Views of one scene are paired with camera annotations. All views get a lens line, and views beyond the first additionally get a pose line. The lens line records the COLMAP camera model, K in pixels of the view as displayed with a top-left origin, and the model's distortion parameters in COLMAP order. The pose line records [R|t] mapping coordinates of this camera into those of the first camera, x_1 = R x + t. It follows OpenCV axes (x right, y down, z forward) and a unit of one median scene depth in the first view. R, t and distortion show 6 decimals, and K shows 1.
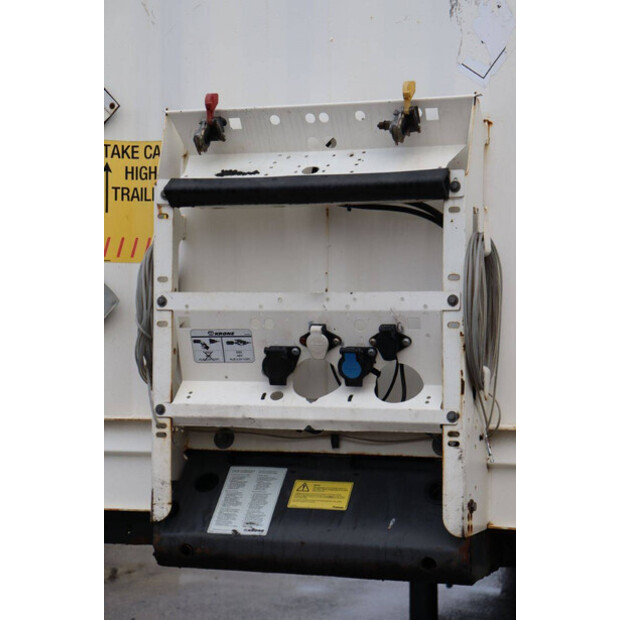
lens RADIAL K [[1468.7, 0, 314.6], [0, 1468.7, 300.0], [0, 0, 1]] dist [0.441871, 0.548778]
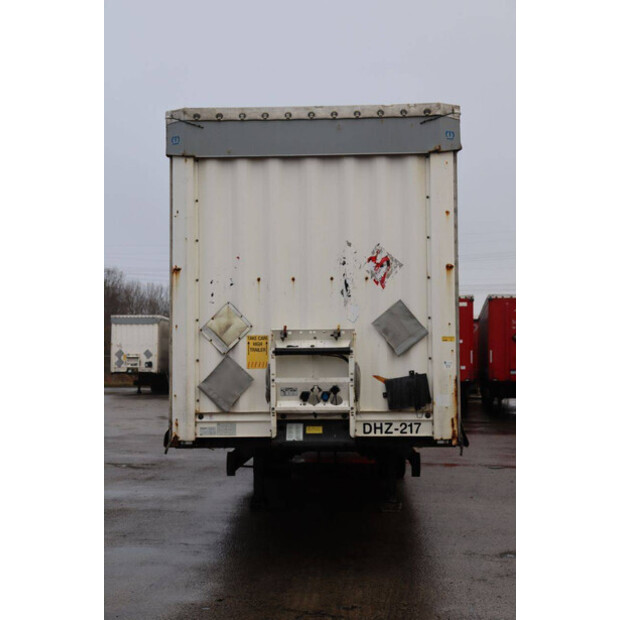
lens RADIAL K [[1079.4, 0, 310.0], [0, 1079.4, 310.0], [0, 0, 1]] dist [0.181051, 0.039471]
pose [[0.958115, -0.000615, 0.286382, -0.822424], [0.006729, 0.999770, -0.020366, -0.124713], [-0.286304, 0.021440, 0.957899, -1.724087]]
